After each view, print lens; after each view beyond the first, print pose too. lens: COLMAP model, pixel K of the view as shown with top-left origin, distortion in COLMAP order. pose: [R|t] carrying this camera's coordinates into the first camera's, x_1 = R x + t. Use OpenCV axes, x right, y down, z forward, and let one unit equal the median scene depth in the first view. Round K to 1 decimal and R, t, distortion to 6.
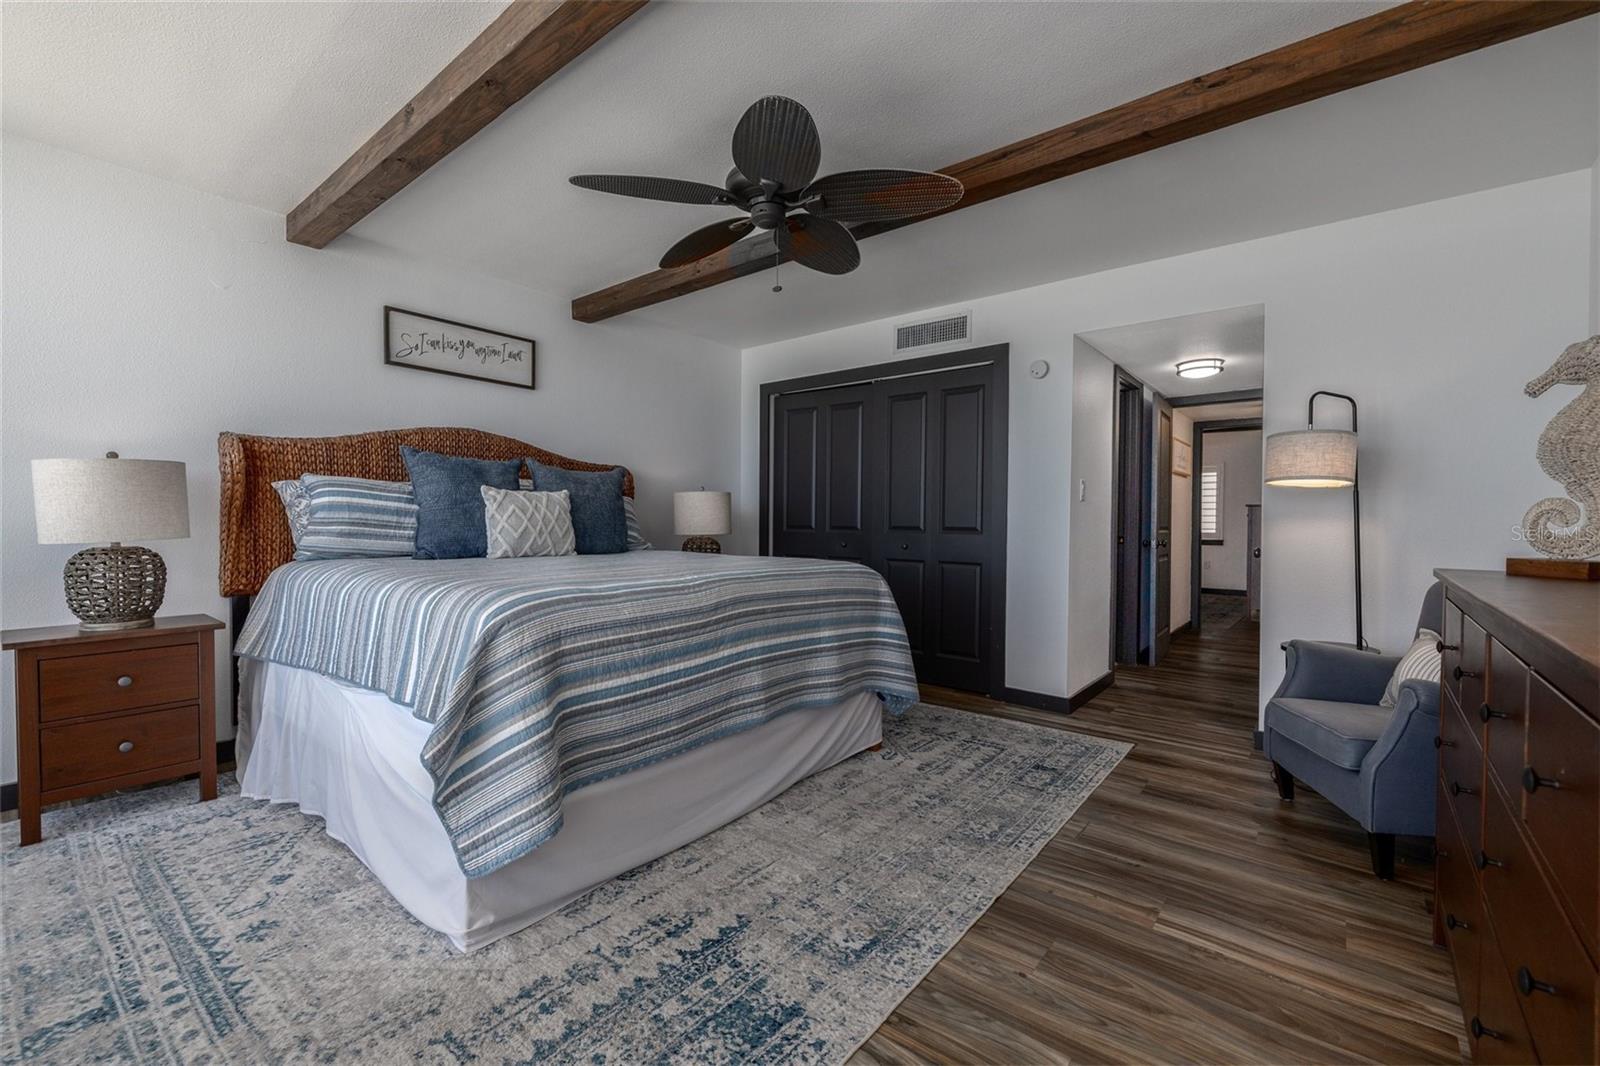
lens RADIAL K [[680.4, 0, 800.0], [0, 680.4, 530.8], [0, 0, 1]] dist [0.000758, 0.000171]
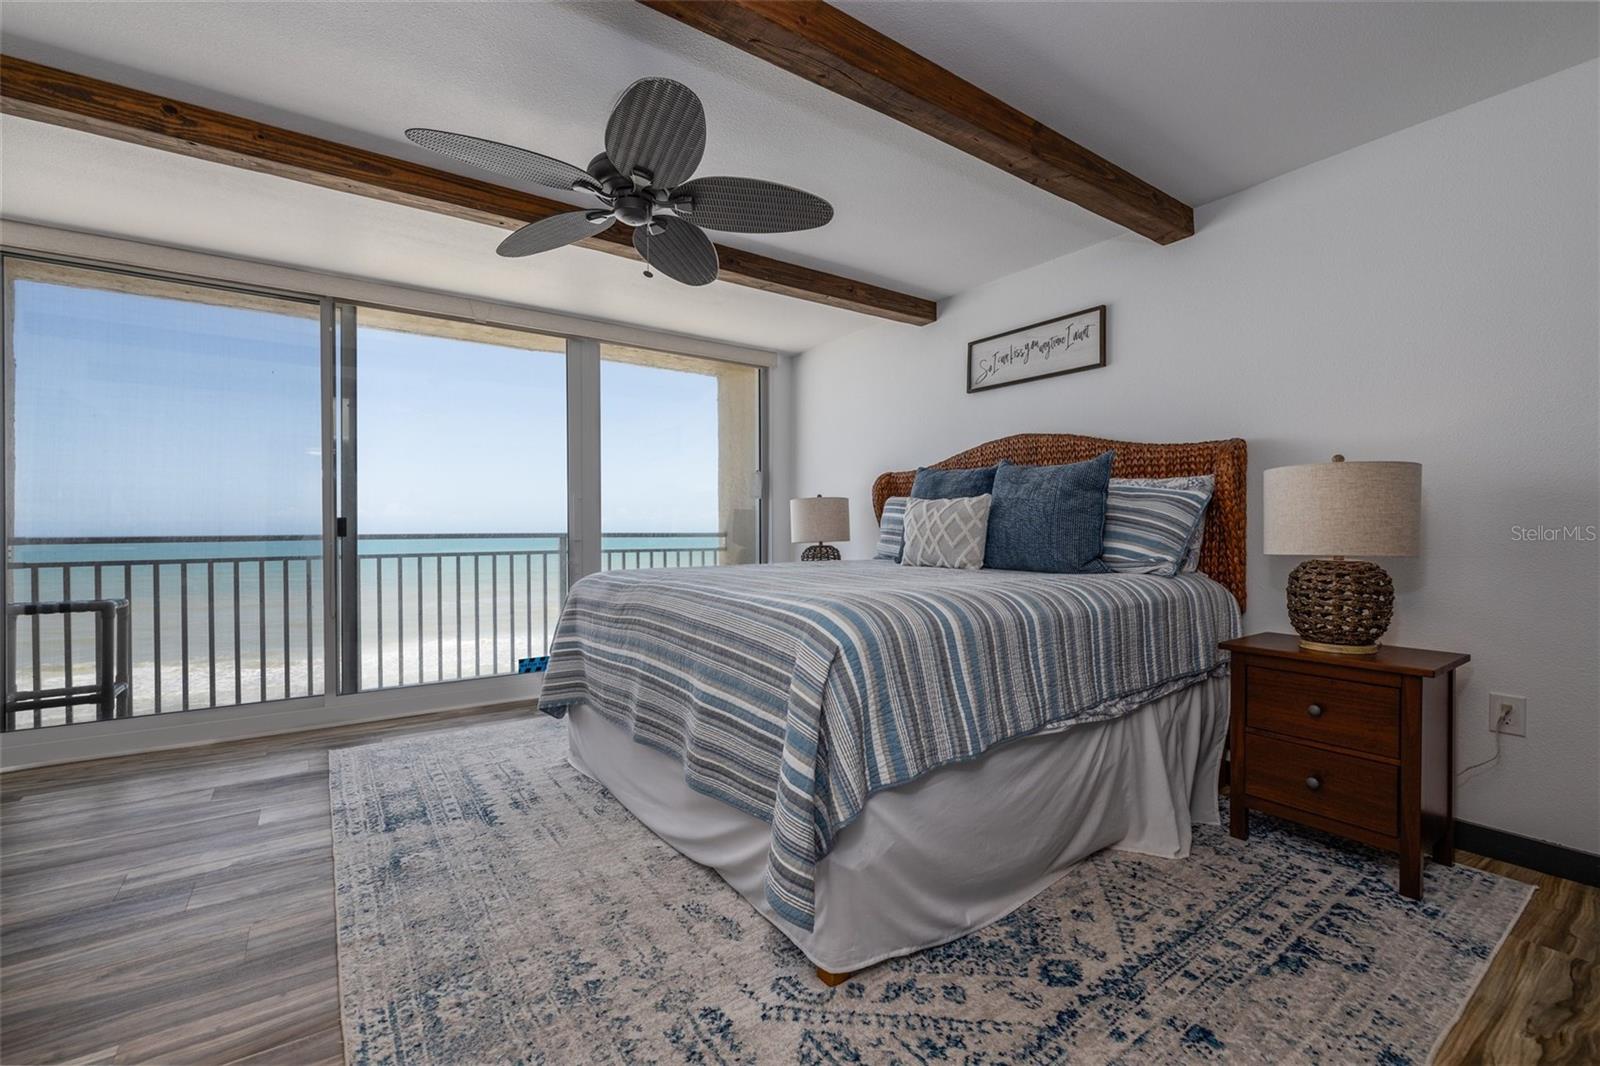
lens RADIAL K [[680.4, 0, 805.4], [0, 680.4, 529.7], [0, 0, 1]] dist [0.000758, 0.000171]
pose [[-0.273791, -0.005976, -0.961771, 0.727487], [-0.012001, 0.999924, -0.002797, -0.011958], [0.961714, 0.010776, -0.273842, 1.349987]]
